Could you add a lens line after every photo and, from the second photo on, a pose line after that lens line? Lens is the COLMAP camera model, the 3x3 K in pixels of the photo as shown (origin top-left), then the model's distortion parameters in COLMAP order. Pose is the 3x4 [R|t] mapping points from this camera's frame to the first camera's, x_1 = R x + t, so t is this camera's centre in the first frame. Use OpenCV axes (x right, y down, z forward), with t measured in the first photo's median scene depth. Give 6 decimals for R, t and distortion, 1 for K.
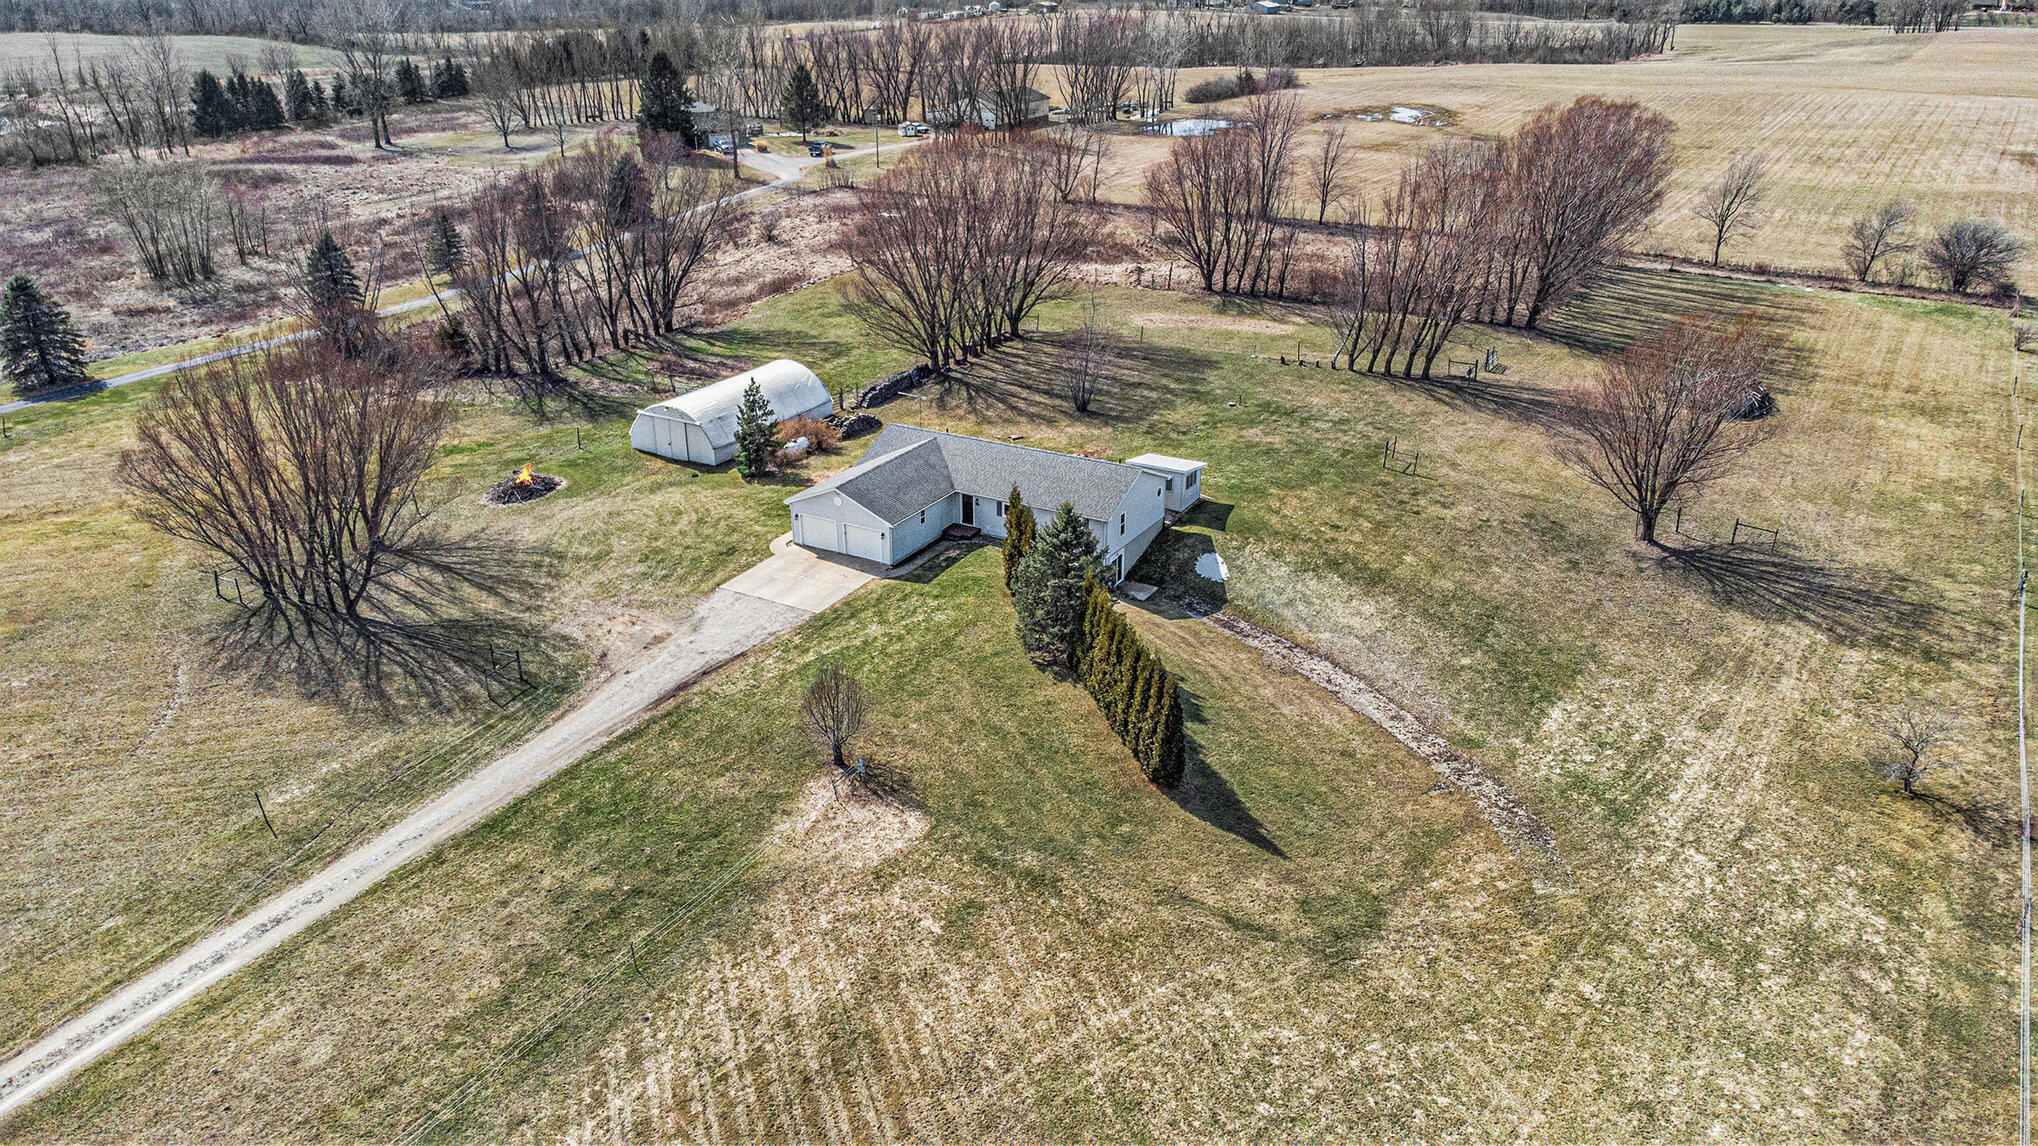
lens RADIAL K [[1509.7, 0, 1009.0], [0, 1509.7, 563.7], [0, 0, 1]] dist [0.059255, -0.003641]
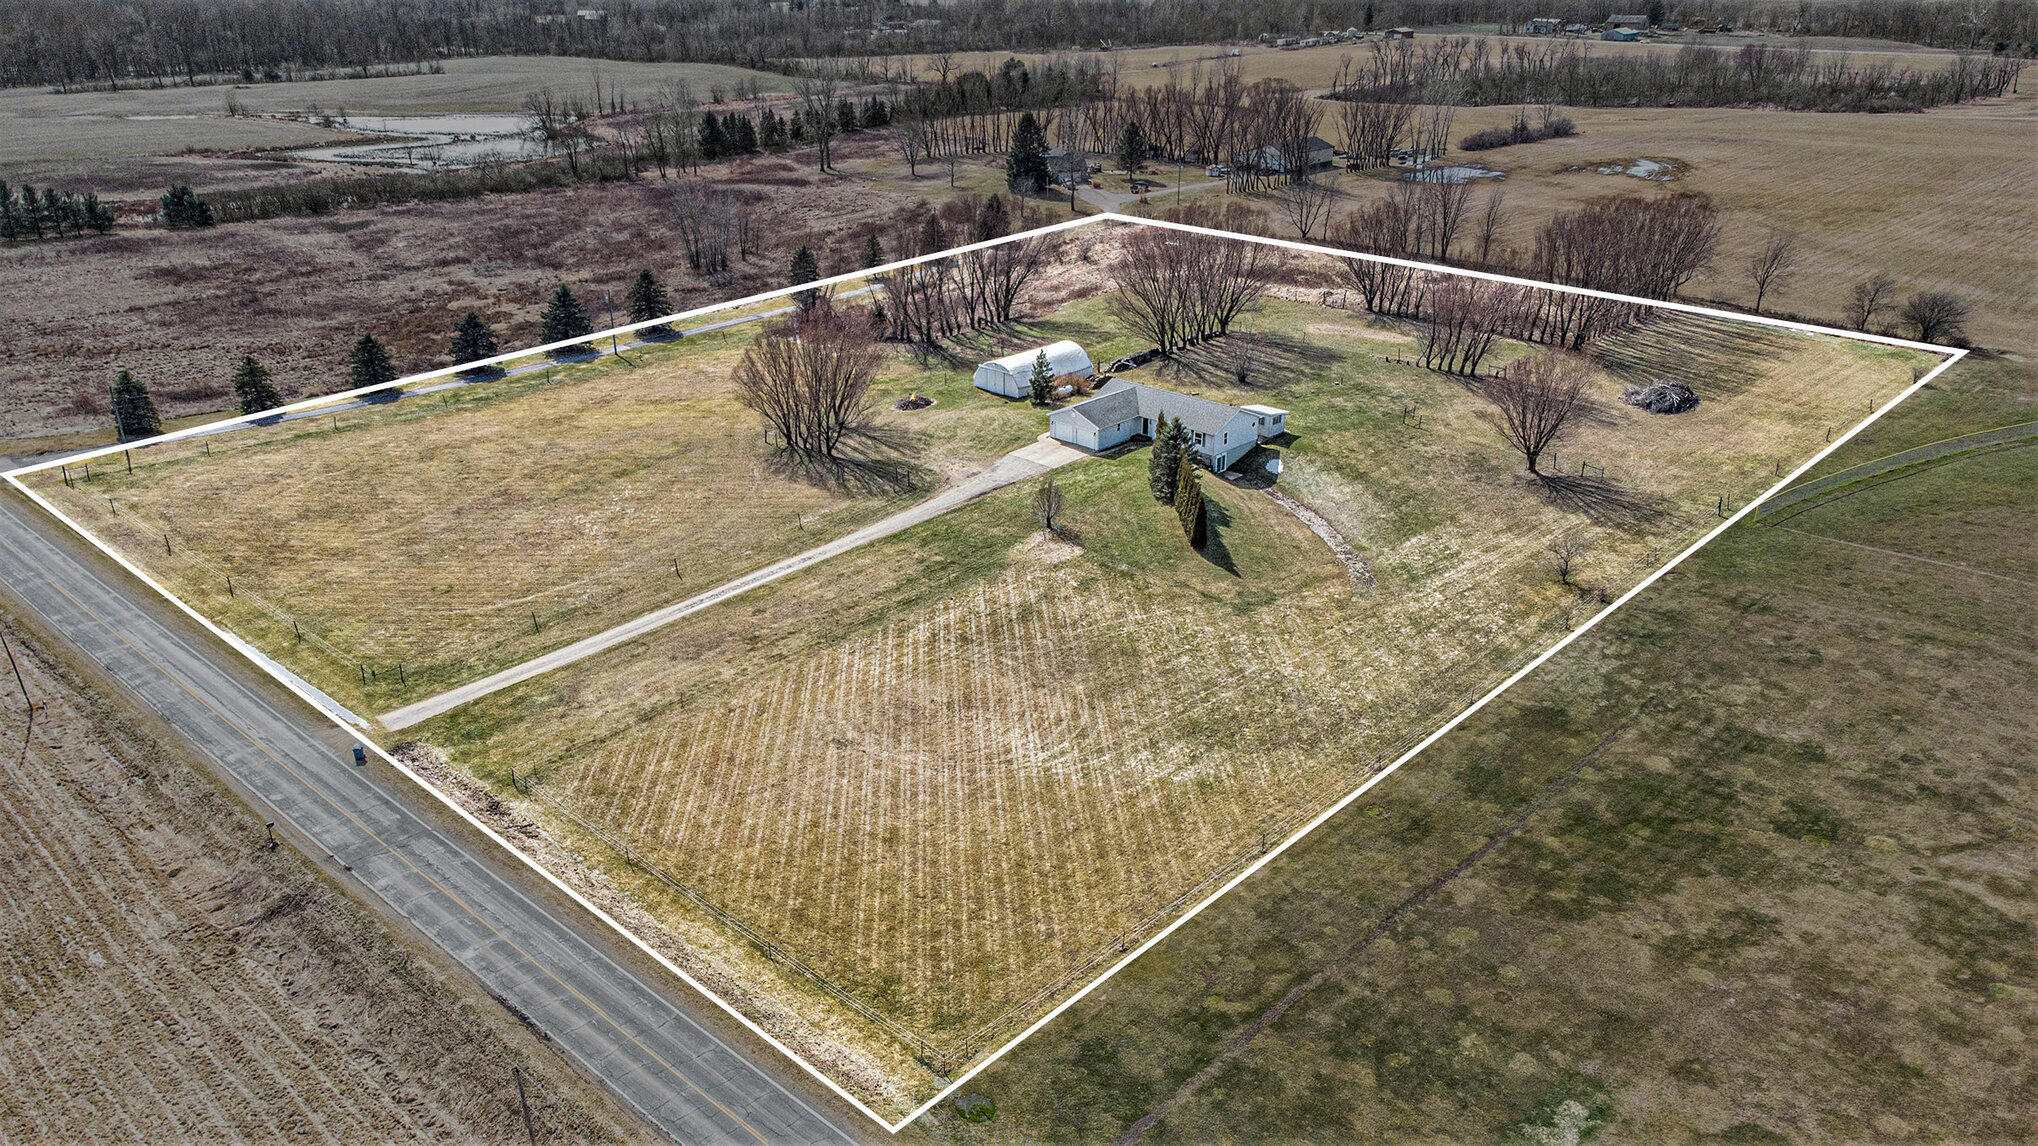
lens RADIAL K [[1509.7, 0, 1009.0], [0, 1509.7, 563.7], [0, 0, 1]] dist [0.059255, -0.003641]
pose [[0.970682, 0.090739, -0.222582, 0.203618], [-0.089897, 0.995854, 0.013935, 0.103661], [0.222923, 0.006483, 0.974814, -0.711343]]
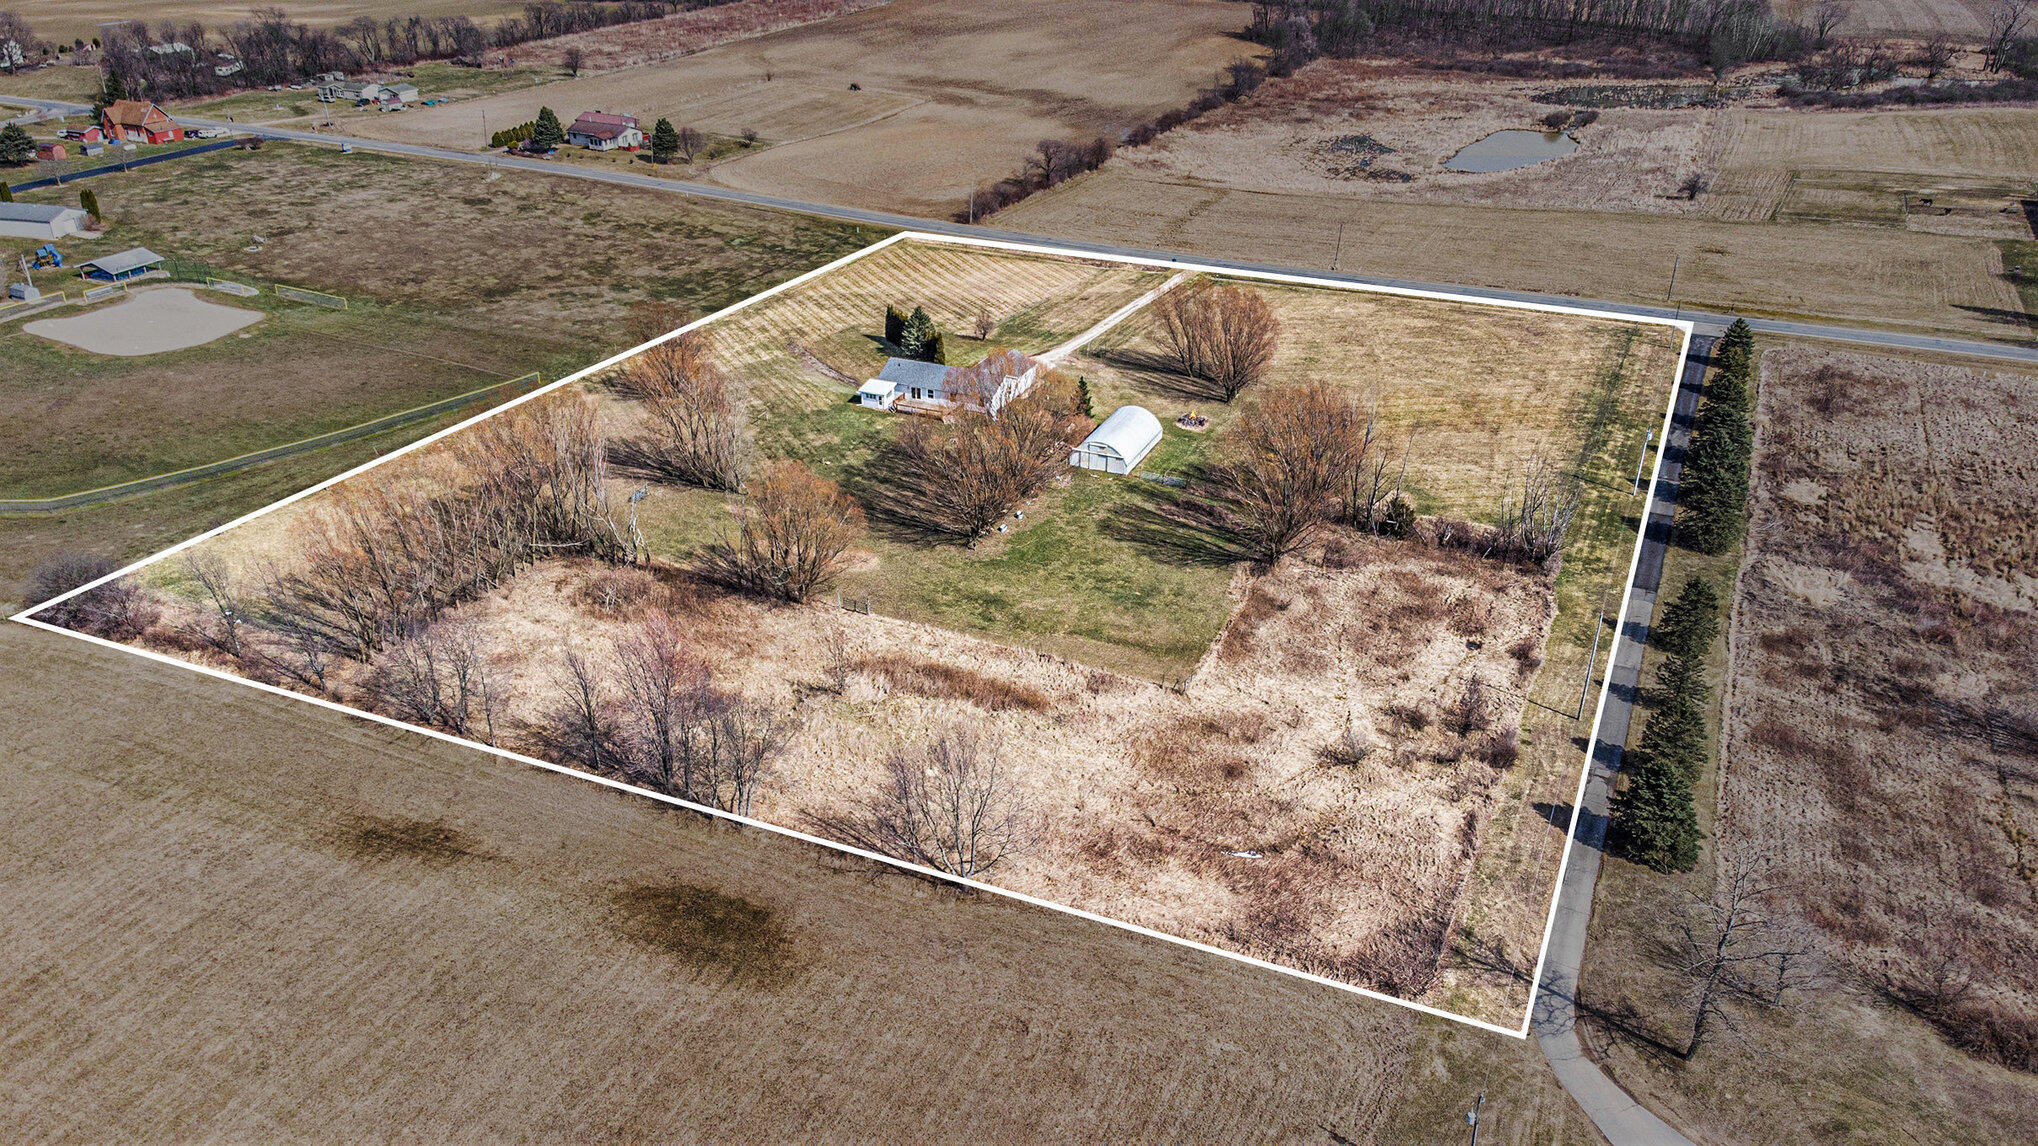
lens RADIAL K [[1509.7, 0, 1009.0], [0, 1509.7, 563.7], [0, 0, 1]] dist [0.059255, -0.003641]
pose [[-0.993485, 0.050566, -0.102135, 0.139097], [-0.045231, 0.647639, 0.760603, -1.432425], [0.104607, 0.760267, -0.641133, 2.382242]]
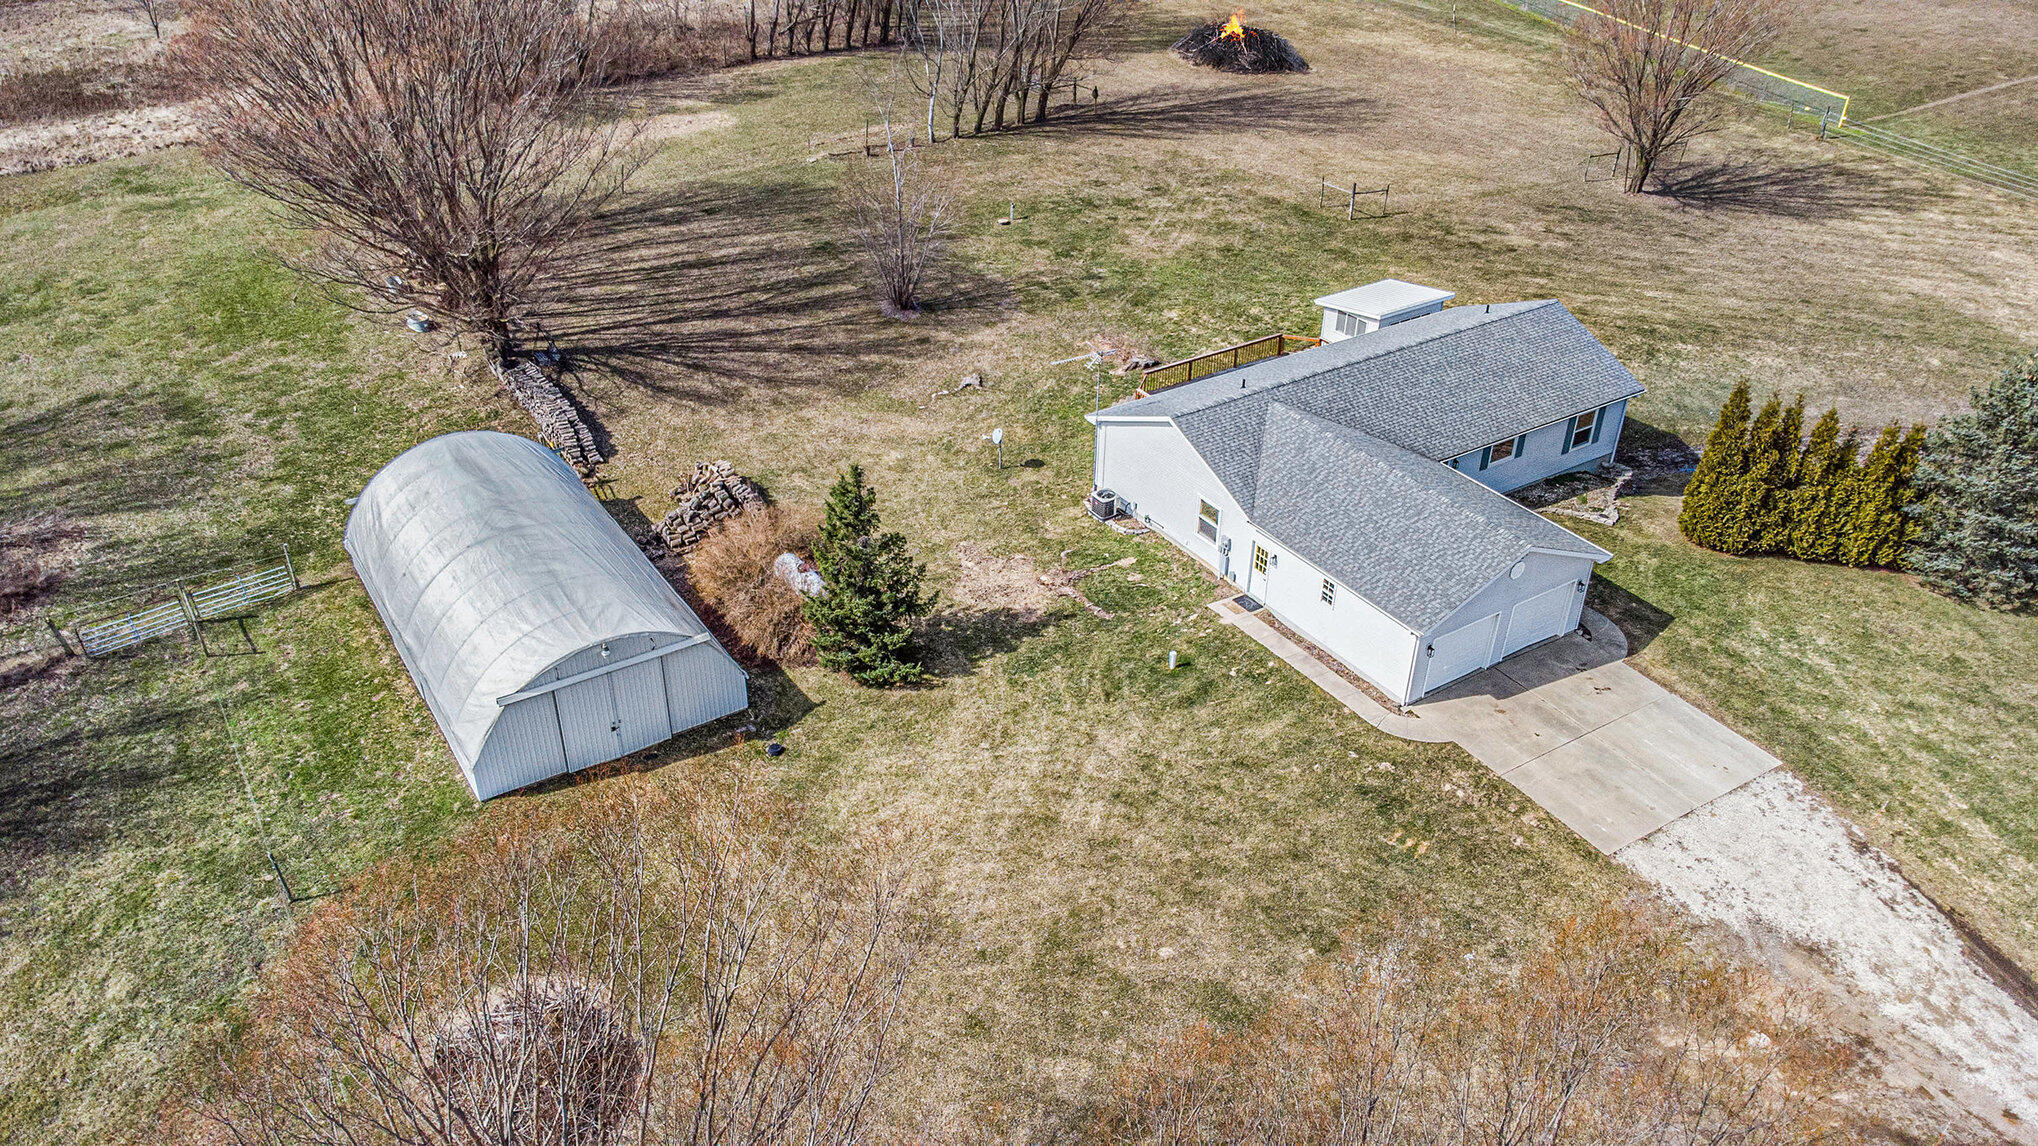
lens RADIAL K [[1522.7, 0, 986.9], [0, 1522.7, 573.3], [0, 0, 1]] dist [0.052066, 0.000807]
pose [[0.459295, -0.467546, 0.755281, -0.464998], [0.336163, 0.878519, 0.339411, -0.218188], [-0.822218, 0.098008, 0.560671, 0.717982]]
